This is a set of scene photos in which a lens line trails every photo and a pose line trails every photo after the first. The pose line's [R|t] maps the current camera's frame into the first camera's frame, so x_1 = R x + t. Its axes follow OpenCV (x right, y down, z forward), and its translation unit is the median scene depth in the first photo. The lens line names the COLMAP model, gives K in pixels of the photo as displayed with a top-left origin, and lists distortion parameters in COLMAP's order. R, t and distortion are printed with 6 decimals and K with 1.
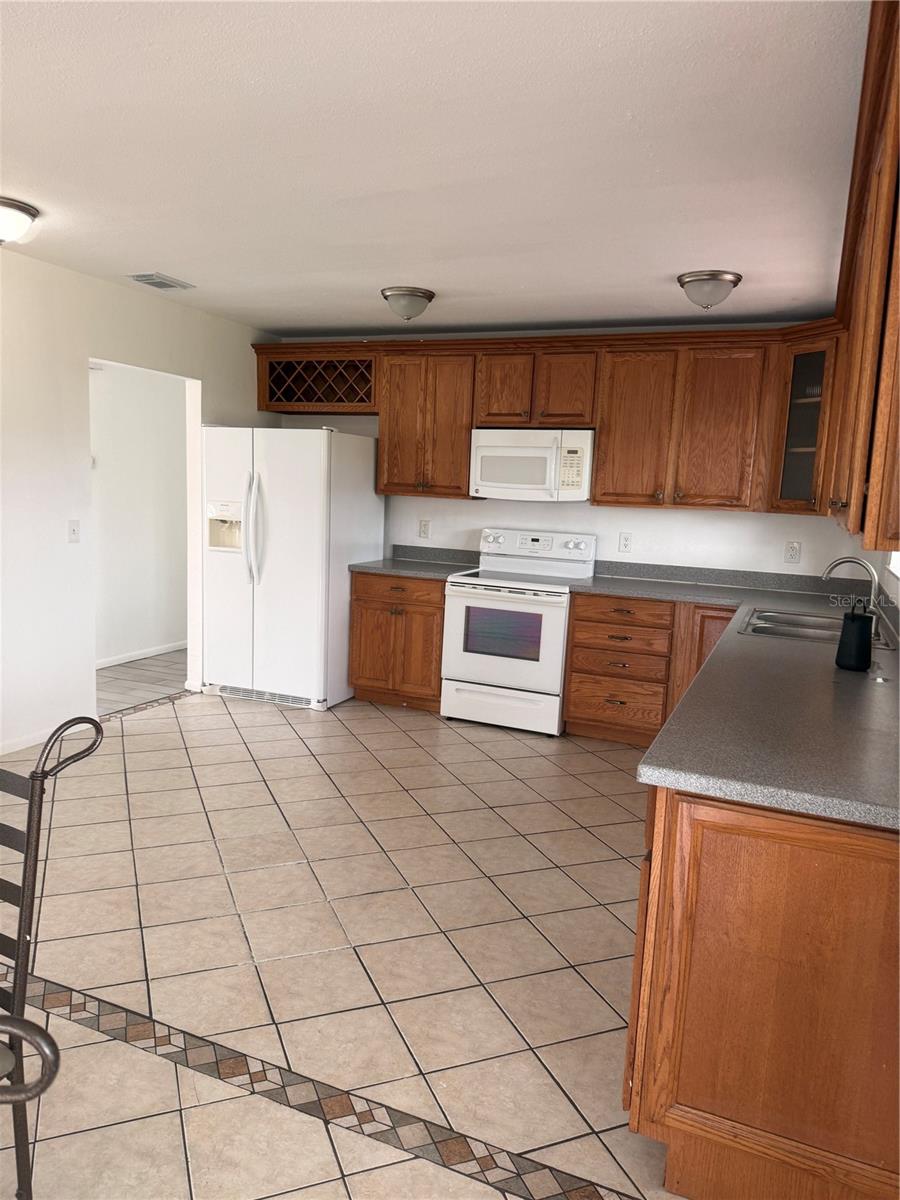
lens RADIAL K [[839.1, 0, 445.6], [0, 839.1, 607.0], [0, 0, 1]] dist [0.089973, -0.100635]
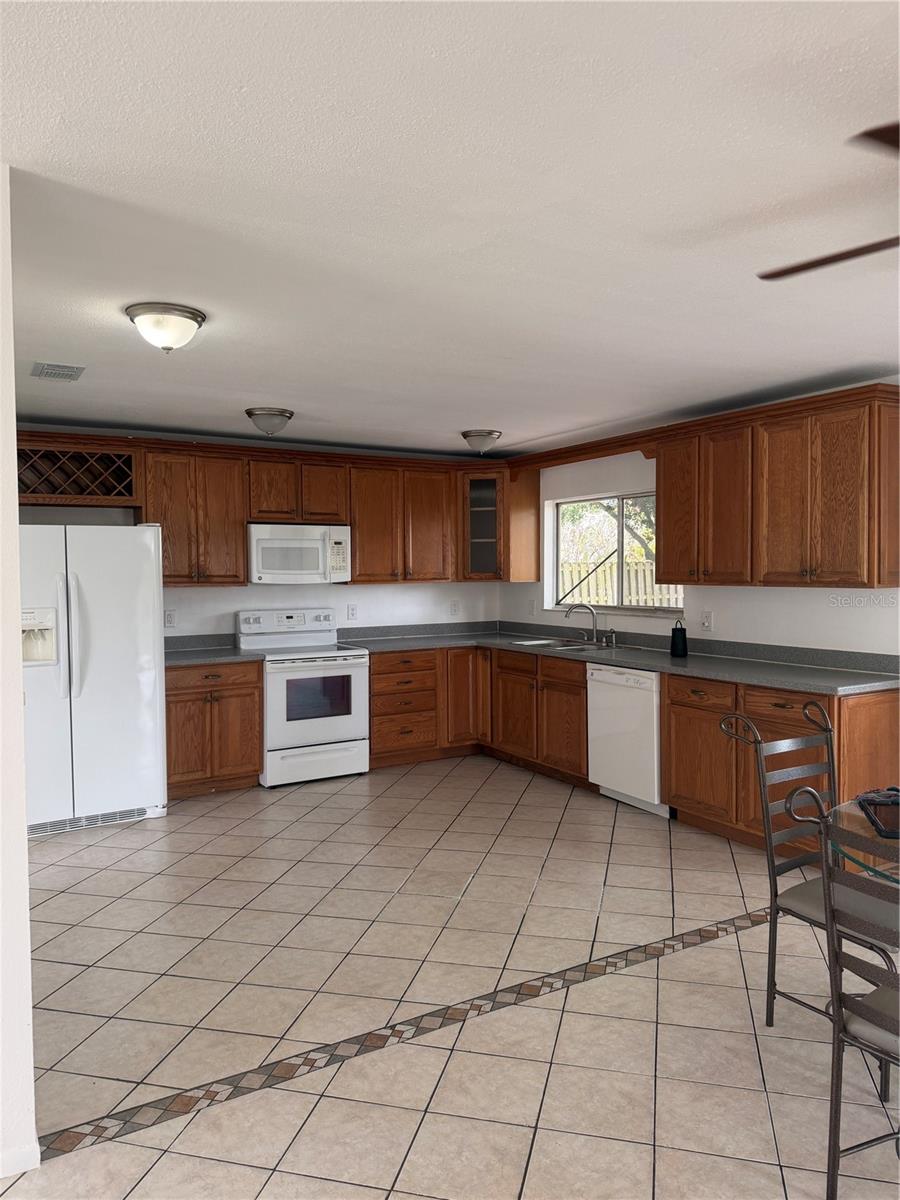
lens RADIAL K [[839.1, 0, 450.6], [0, 839.1, 594.7], [0, 0, 1]] dist [0.089973, -0.100635]
pose [[0.572904, -0.073757, 0.816297, -0.756540], [0.150175, 0.988529, -0.016079, -0.062186], [-0.805747, 0.131799, 0.577408, 0.155211]]
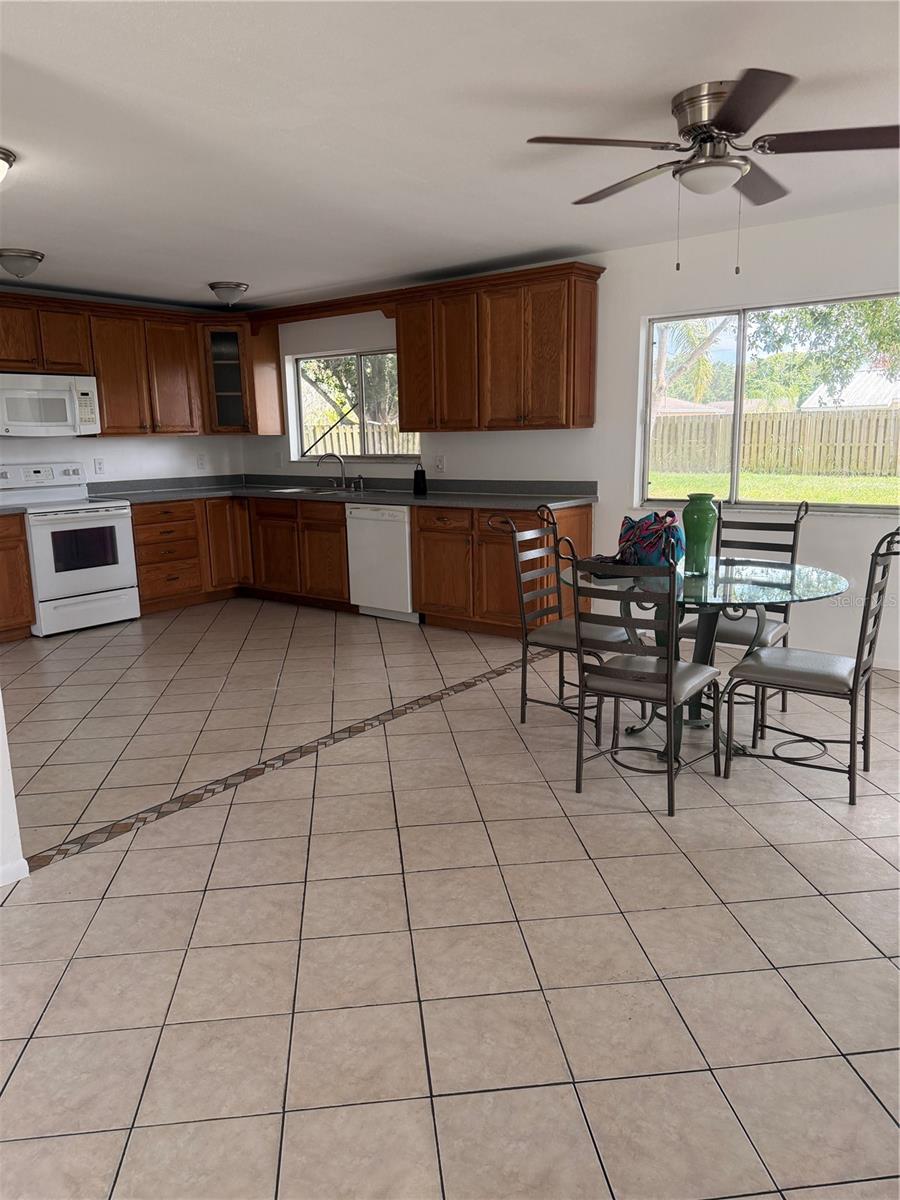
lens RADIAL K [[839.1, 0, 444.2], [0, 839.1, 609.6], [0, 0, 1]] dist [0.089973, -0.100635]
pose [[0.244625, -0.247880, 0.937398, -0.946994], [0.170598, 0.962692, 0.210049, -0.051460], [-0.954492, 0.108535, 0.277786, 0.179889]]
